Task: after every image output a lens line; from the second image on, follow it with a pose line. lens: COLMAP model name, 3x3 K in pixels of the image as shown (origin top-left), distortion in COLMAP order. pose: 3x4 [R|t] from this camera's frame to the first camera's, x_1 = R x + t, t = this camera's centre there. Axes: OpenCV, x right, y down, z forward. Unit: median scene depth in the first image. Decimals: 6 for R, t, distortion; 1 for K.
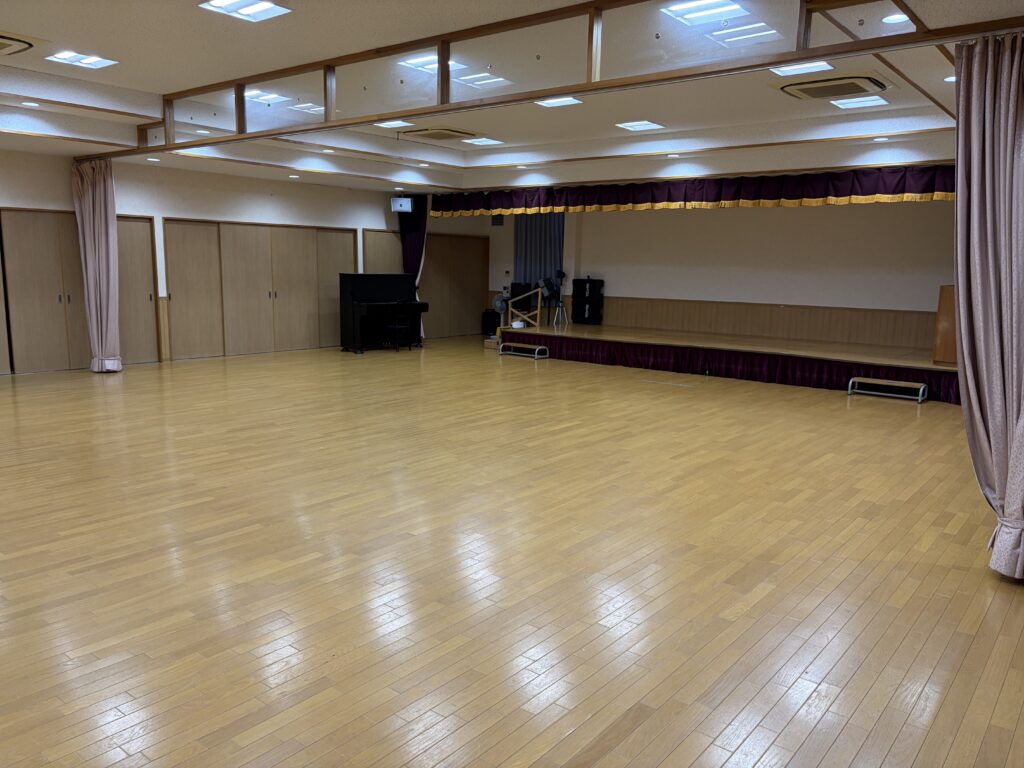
lens RADIAL K [[779.1, 0, 511.1], [0, 779.1, 397.9], [0, 0, 1]] dist [0.110803, -0.195312]
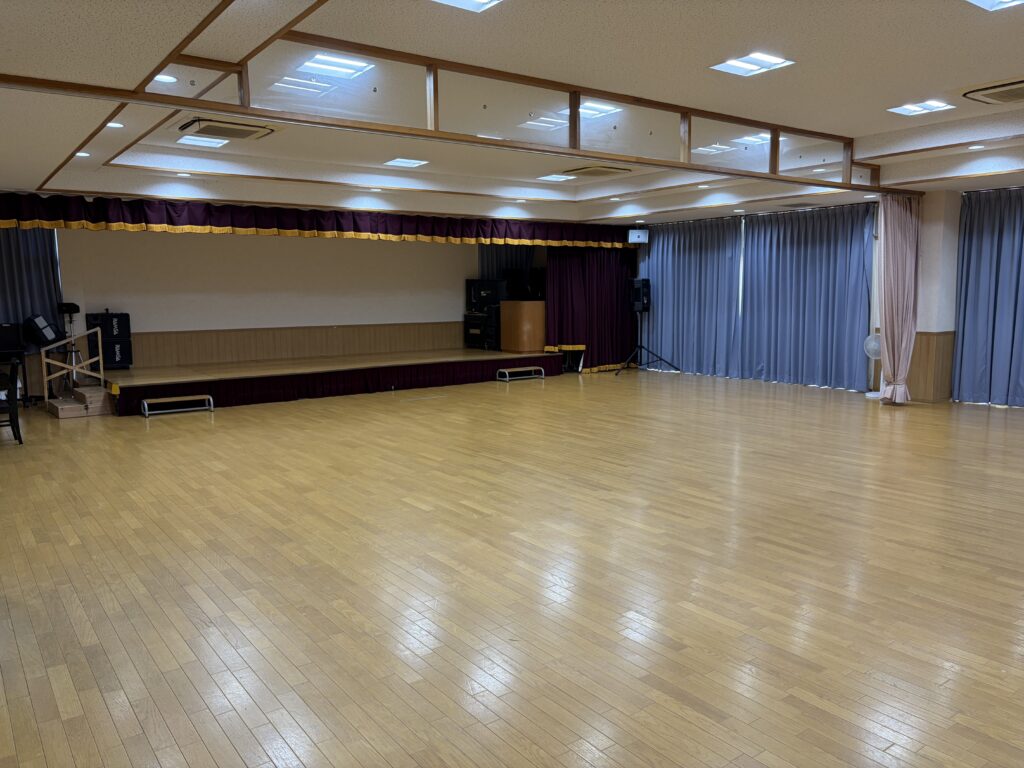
lens RADIAL K [[779.1, 0, 511.1], [0, 779.1, 397.9], [0, 0, 1]] dist [0.110803, -0.195312]
pose [[0.256412, -0.156630, 0.953792, -0.722258], [0.182106, 0.976939, 0.111475, -0.105169], [-0.949258, 0.145108, 0.279023, 0.509663]]
